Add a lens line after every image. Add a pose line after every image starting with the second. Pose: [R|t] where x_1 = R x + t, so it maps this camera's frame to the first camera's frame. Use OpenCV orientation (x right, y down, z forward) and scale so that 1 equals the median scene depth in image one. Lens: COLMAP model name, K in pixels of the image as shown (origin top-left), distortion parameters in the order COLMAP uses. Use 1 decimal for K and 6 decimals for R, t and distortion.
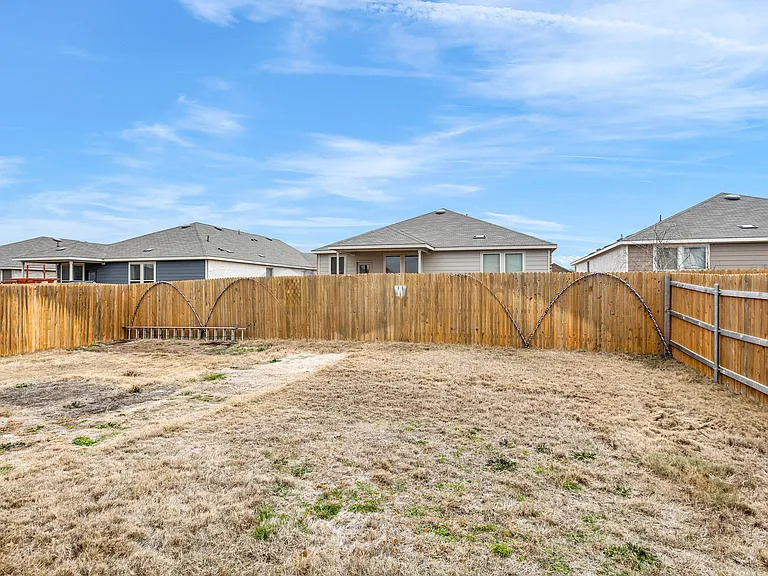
lens RADIAL K [[407.5, 0, 381.0], [0, 407.5, 288.3], [0, 0, 1]] dist [0.000267, 0.001682]
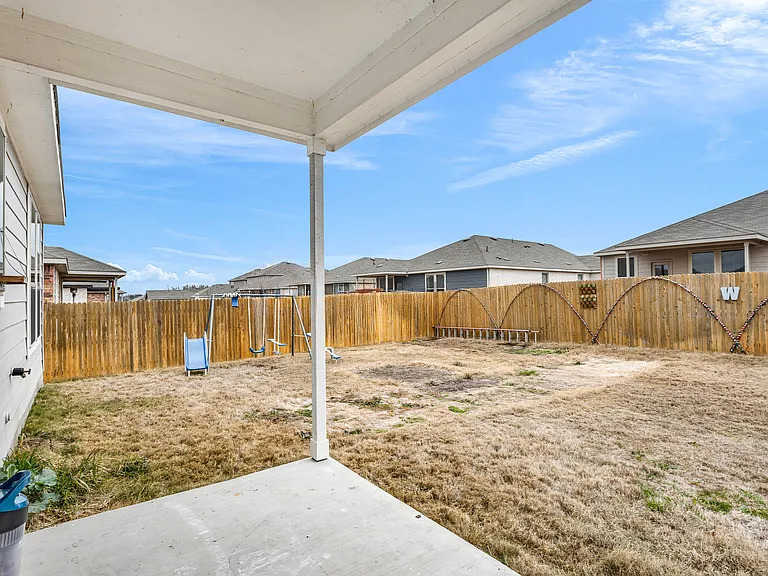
lens RADIAL K [[407.5, 0, 381.0], [0, 407.5, 288.3], [0, 0, 1]] dist [0.000267, 0.001682]
pose [[0.827700, -0.024781, -0.560623, -0.074981], [0.017104, 0.999674, -0.018936, -0.000404], [0.560910, 0.006085, 0.827854, -0.105134]]
